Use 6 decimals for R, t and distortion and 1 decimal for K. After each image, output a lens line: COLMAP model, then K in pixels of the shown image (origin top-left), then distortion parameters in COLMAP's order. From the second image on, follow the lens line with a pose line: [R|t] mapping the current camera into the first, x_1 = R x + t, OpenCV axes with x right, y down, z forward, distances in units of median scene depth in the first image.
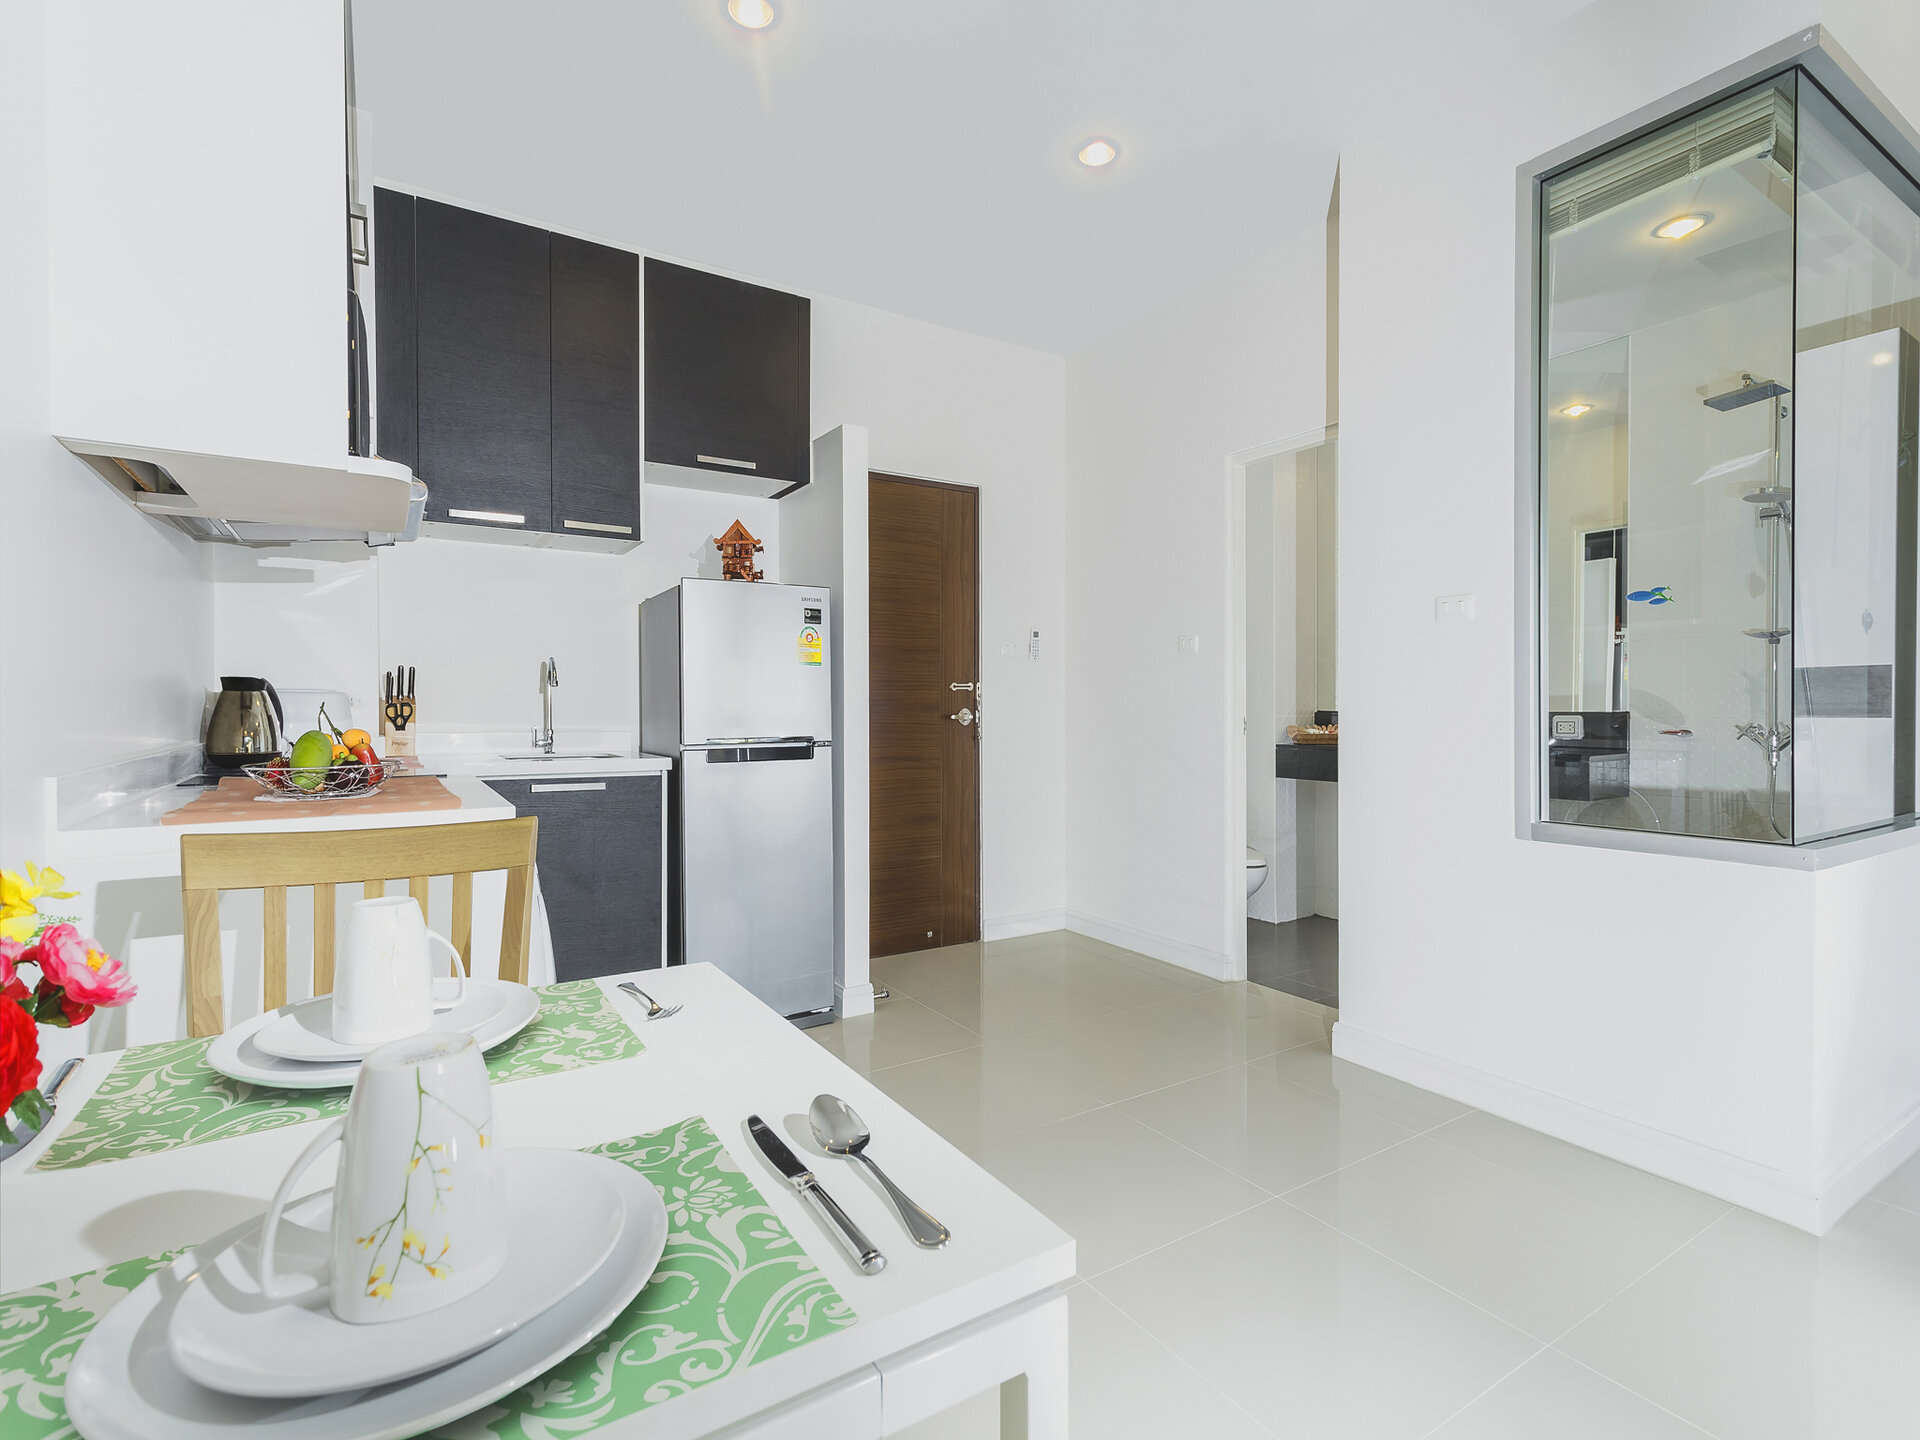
lens RADIAL K [[912.6, 0, 960.0], [0, 912.6, 720.0], [0, 0, 1]] dist [-0.015179, -0.000409]
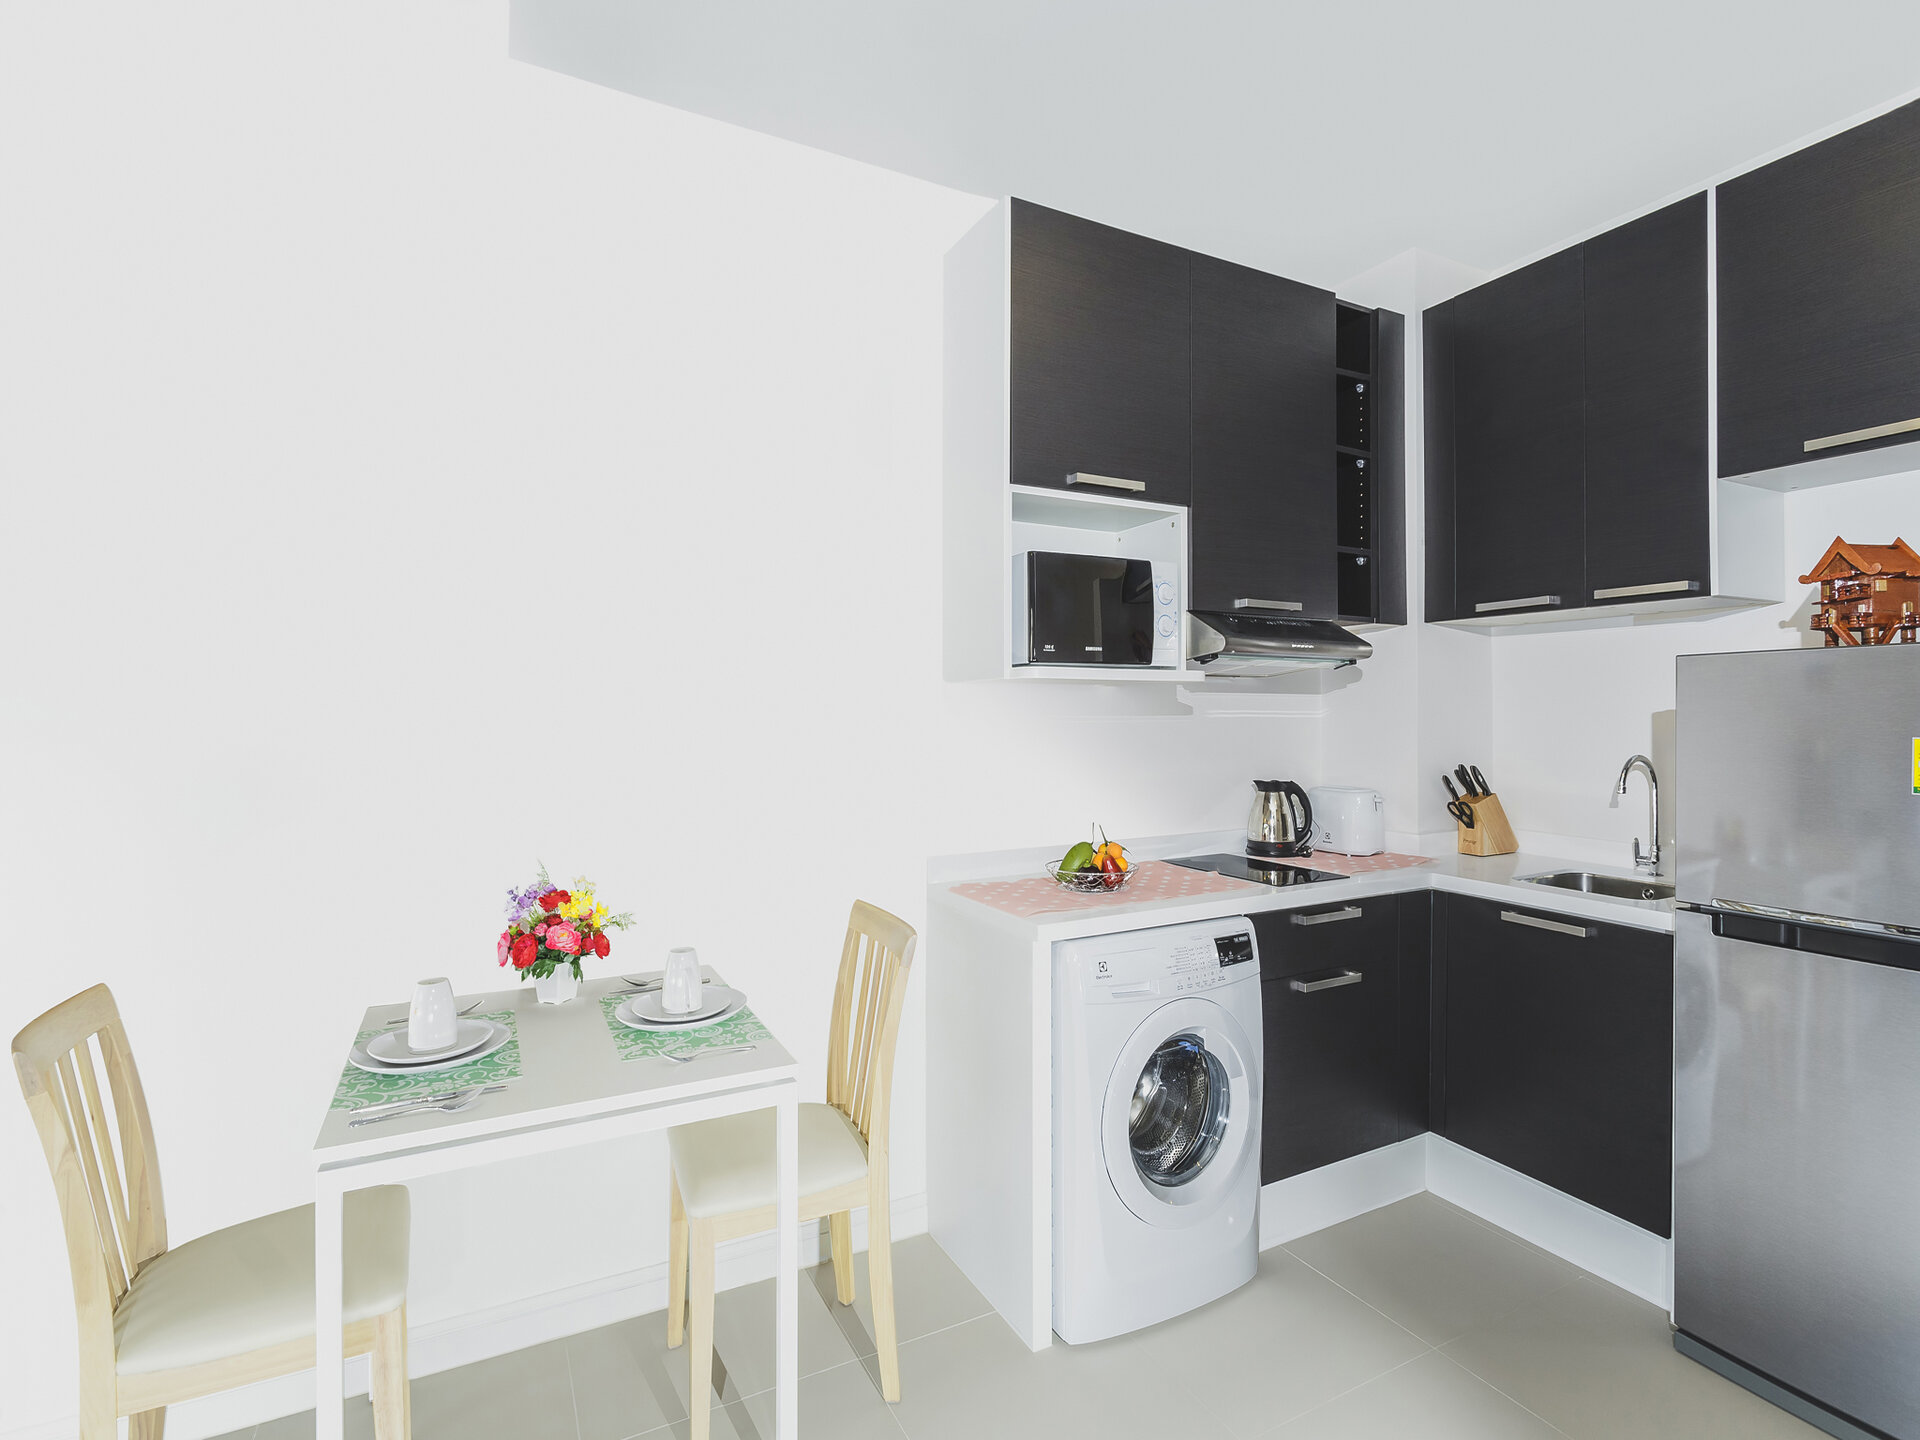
lens RADIAL K [[912.6, 0, 960.0], [0, 912.6, 720.0], [0, 0, 1]] dist [-0.015179, -0.000409]
pose [[-0.087750, 0.002322, -0.996140, 0.388708], [-0.010777, 0.999937, 0.003280, -0.096148], [0.996084, 0.011023, -0.087719, 0.483316]]
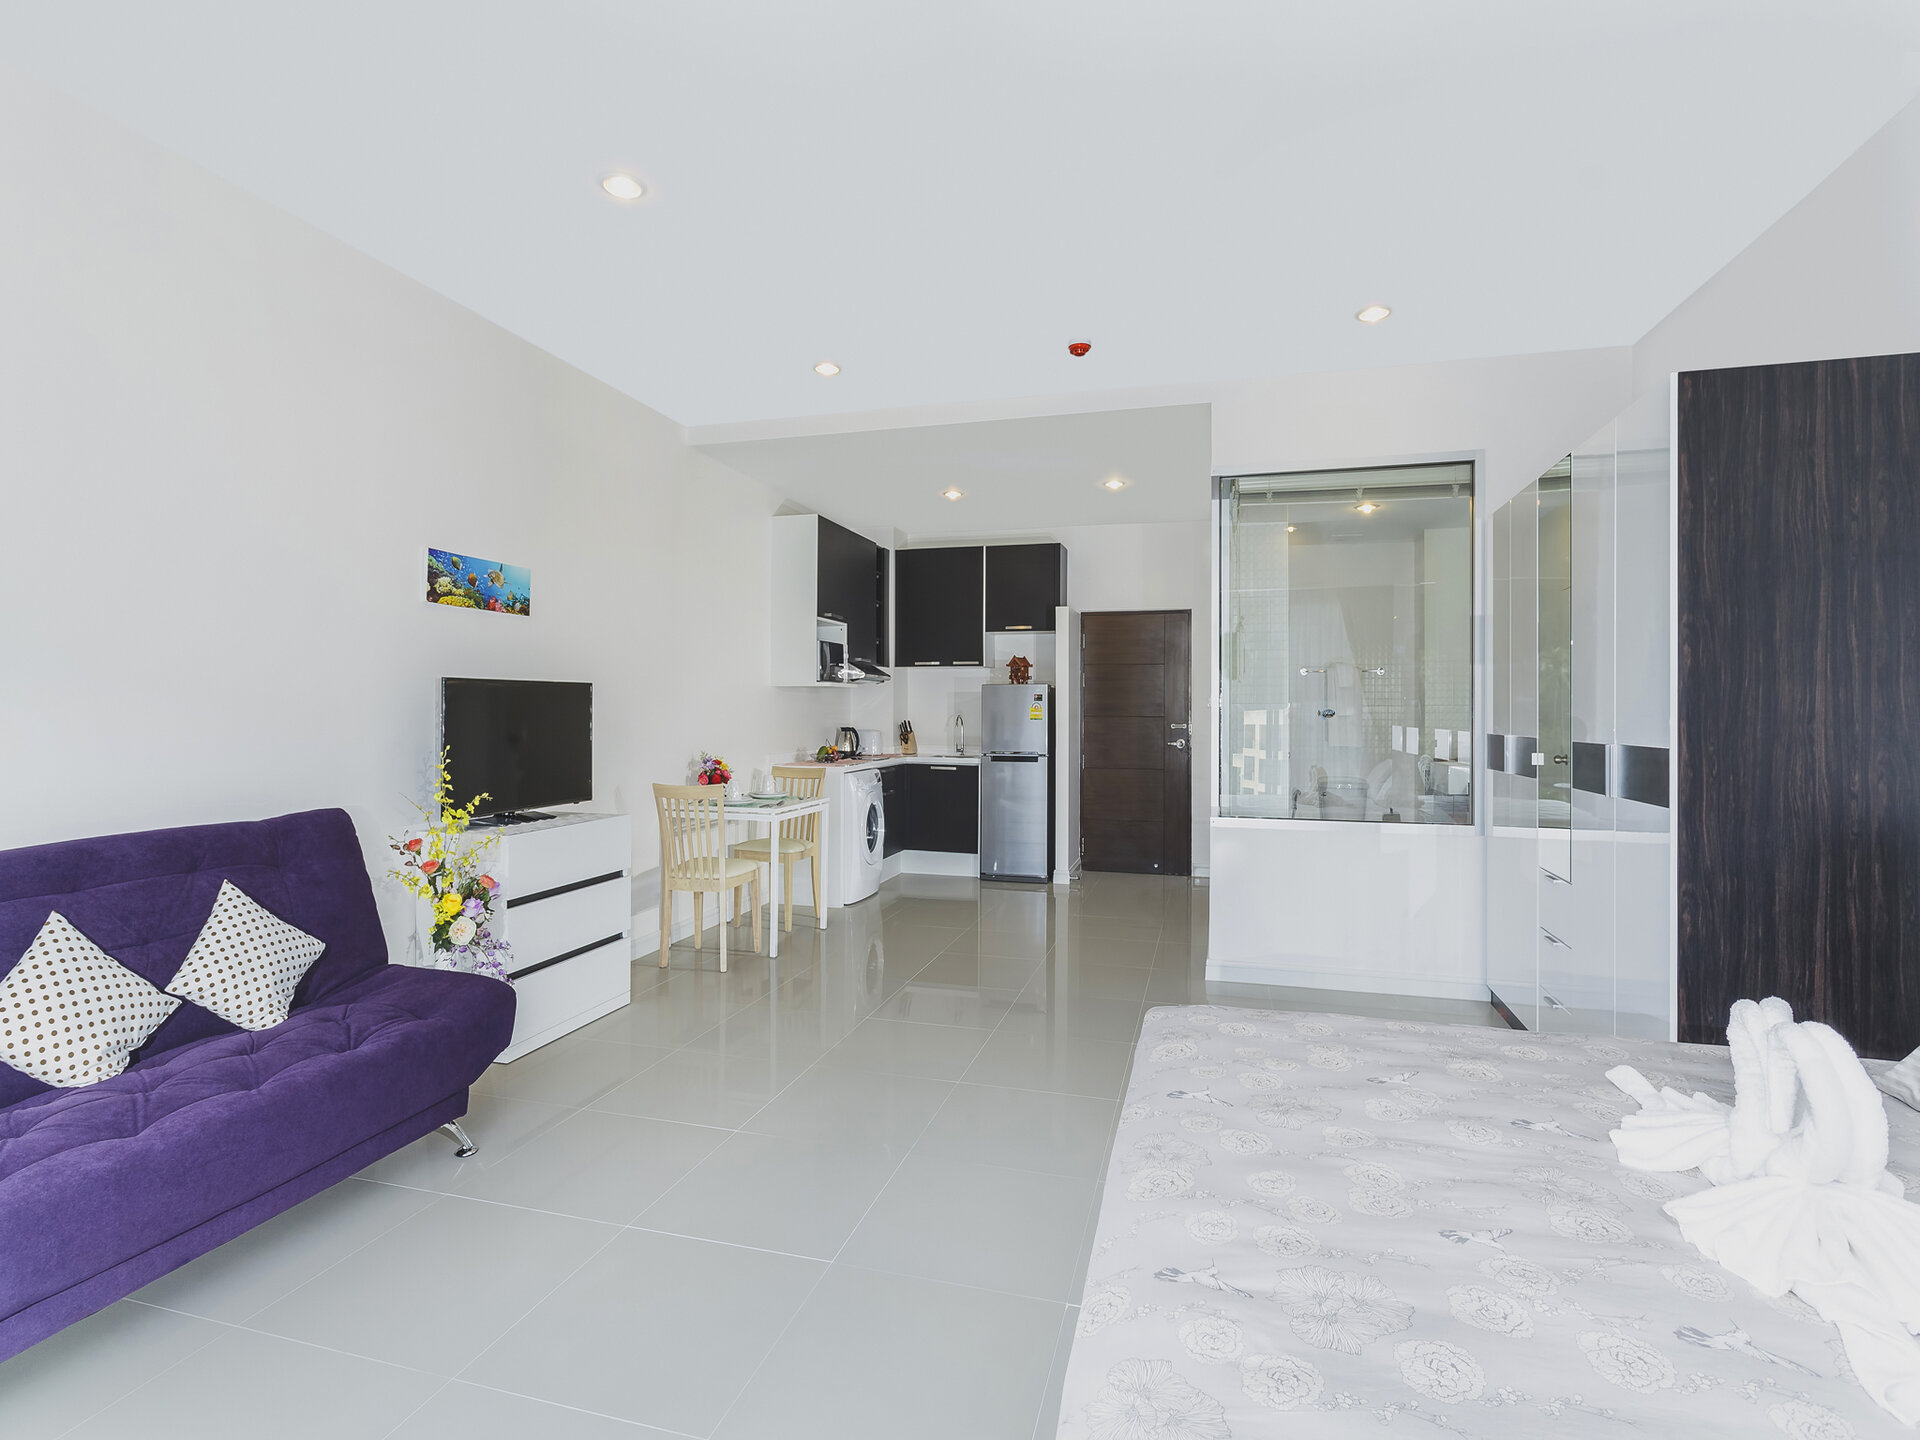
lens RADIAL K [[912.6, 0, 960.0], [0, 912.6, 720.0], [0, 0, 1]] dist [-0.015179, -0.000409]
pose [[0.678439, 0.010093, -0.734587, 1.337068], [-0.015173, 0.999885, -0.000275, -0.056119], [0.734500, 0.011333, 0.678514, -0.642000]]
